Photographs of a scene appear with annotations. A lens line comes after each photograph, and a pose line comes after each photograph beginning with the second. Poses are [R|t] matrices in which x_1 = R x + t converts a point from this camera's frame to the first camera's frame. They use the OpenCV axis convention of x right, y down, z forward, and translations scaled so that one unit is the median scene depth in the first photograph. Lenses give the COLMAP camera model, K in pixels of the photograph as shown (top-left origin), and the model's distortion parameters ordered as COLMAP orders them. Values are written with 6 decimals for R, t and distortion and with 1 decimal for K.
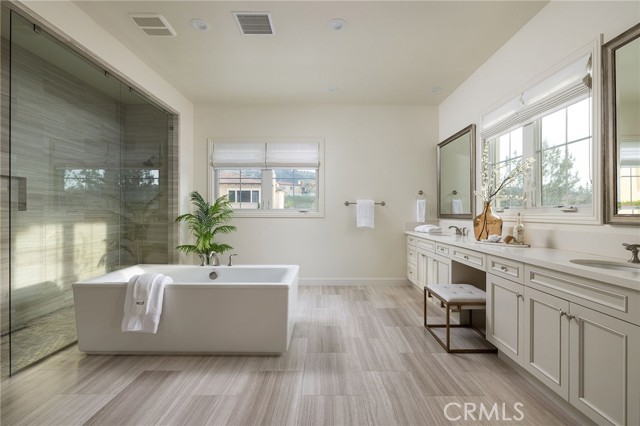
lens RADIAL K [[304.1, 0, 320.0], [0, 304.1, 213.0], [0, 0, 1]] dist [-0.000817, -0.000357]
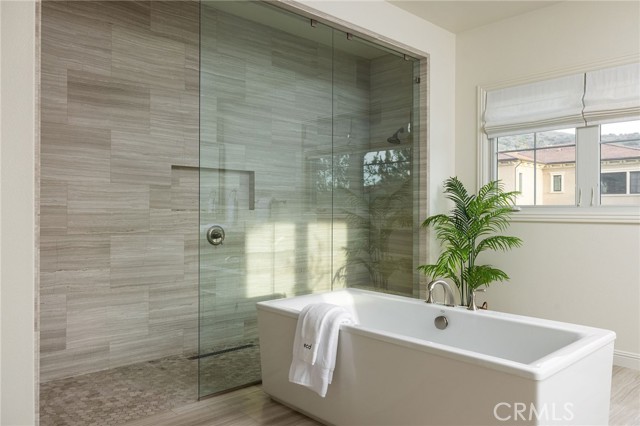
lens RADIAL K [[477.0, 0, 320.0], [0, 477.0, 213.0], [0, 0, 1]] dist [0.006902, -0.000282]
pose [[0.682469, 0.004289, -0.730902, 0.108997], [-0.004629, 0.999988, 0.001546, -0.000376], [0.730900, 0.002328, 0.682480, 0.161319]]
